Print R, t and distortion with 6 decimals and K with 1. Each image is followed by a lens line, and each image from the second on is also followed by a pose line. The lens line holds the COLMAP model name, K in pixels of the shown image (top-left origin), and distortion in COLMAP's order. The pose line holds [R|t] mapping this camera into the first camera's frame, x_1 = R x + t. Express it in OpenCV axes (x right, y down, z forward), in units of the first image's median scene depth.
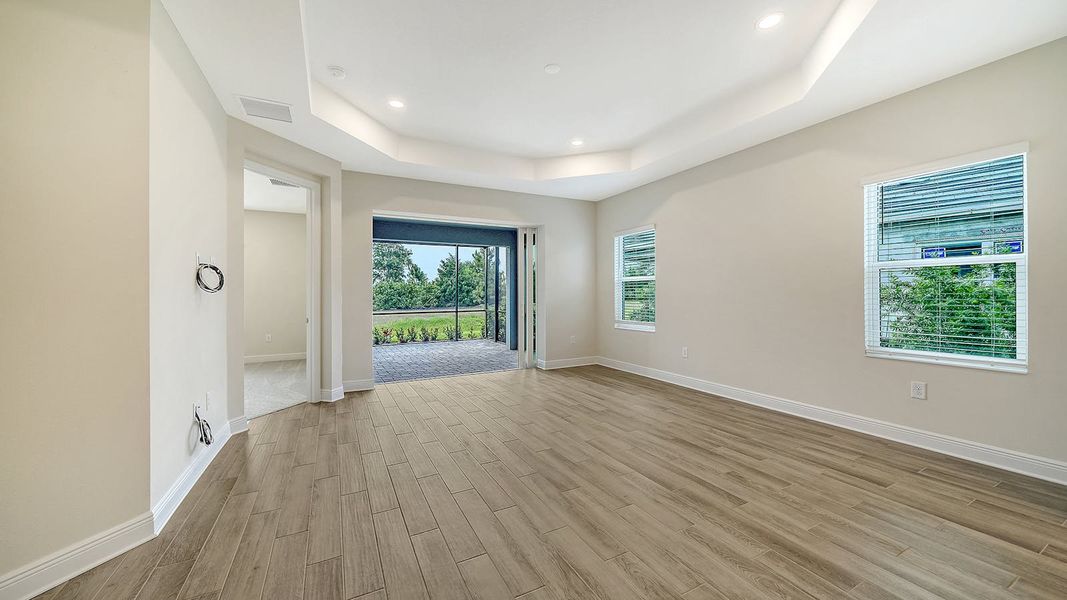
lens RADIAL K [[407.0, 0, 549.5], [0, 407.0, 297.9], [0, 0, 1]] dist [0.000059, -0.000124]
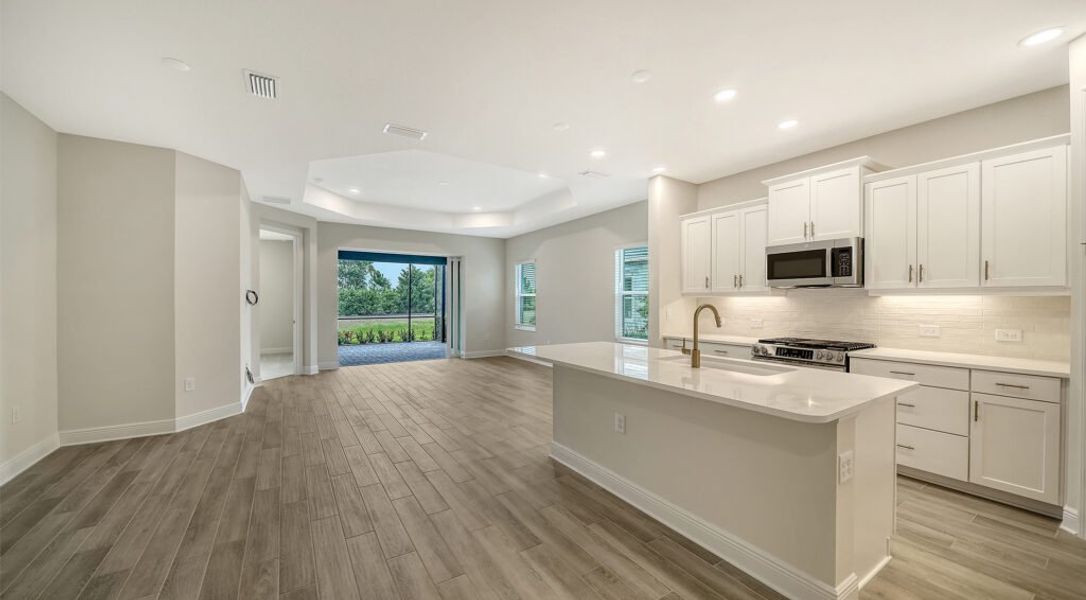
lens RADIAL K [[420.8, 0, 565.5], [0, 420.8, 313.2], [0, 0, 1]] dist [-0.000080, 0.000004]
pose [[0.995245, 0.008459, 0.097036, 0.137842], [-0.010351, 0.999766, 0.019005, -0.008618], [-0.096853, -0.019919, 0.995099, -0.346457]]
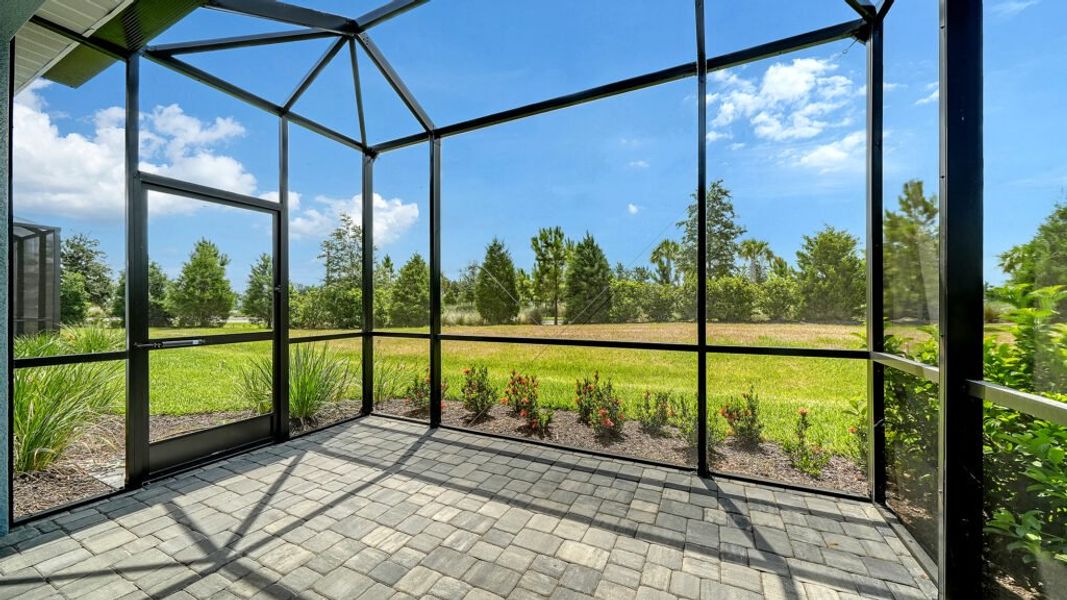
lens RADIAL K [[396.0, 0, 516.1], [0, 396.0, 305.9], [0, 0, 1]] dist [-0.010513, -0.000058]
pose [[0.573767, 0.008576, -0.818973, -0.139127], [-0.009847, 0.999945, 0.003572, 0.013863], [0.818959, 0.006015, 0.573820, 1.014822]]
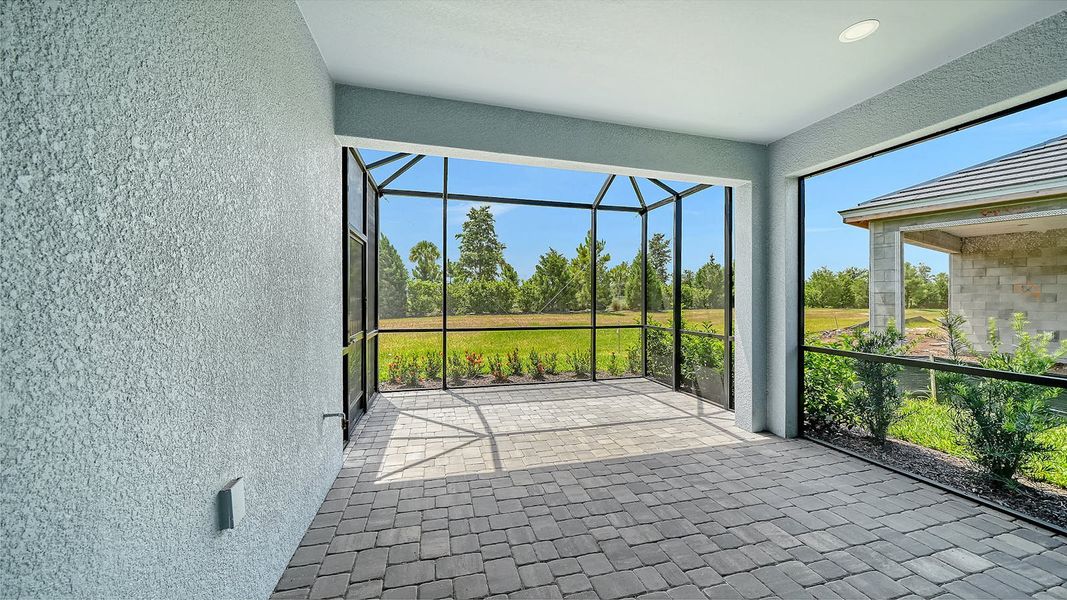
lens RADIAL K [[389.1, 0, 535.7], [0, 389.1, 296.0], [0, 0, 1]] dist [-0.000948, -0.000112]
pose [[0.971618, 0.011489, -0.236275, -0.236088], [-0.014431, 0.999838, -0.010727, -0.002075], [0.236114, 0.013832, 0.971627, 0.615249]]
